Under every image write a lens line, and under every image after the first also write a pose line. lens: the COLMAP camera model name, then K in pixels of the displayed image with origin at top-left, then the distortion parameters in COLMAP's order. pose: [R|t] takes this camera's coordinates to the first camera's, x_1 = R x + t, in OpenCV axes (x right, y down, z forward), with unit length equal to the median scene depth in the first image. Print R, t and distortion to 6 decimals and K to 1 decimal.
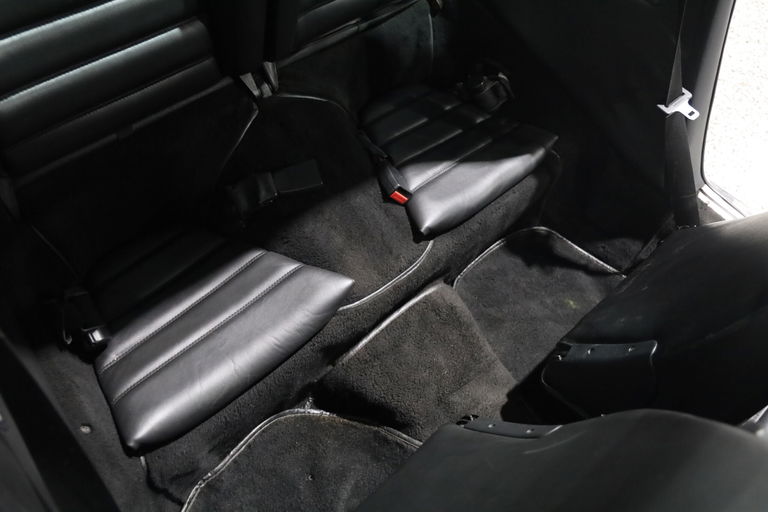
lens RADIAL K [[662.8, 0, 384.0], [0, 662.8, 256.0], [0, 0, 1]] dist [-0.009592, -0.001308]
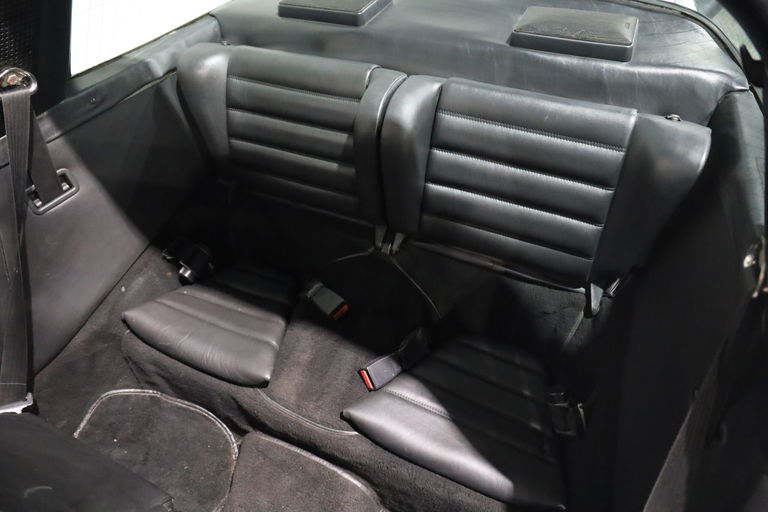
lens RADIAL K [[536.0, 0, 384.0], [0, 536.0, 256.0], [0, 0, 1]] dist [-0.088364, 0.002986]
pose [[0.335060, 0.498564, -0.799480, 0.605842], [-0.735241, 0.668977, 0.109044, -0.326687], [0.589200, 0.551274, 0.590712, 0.377066]]
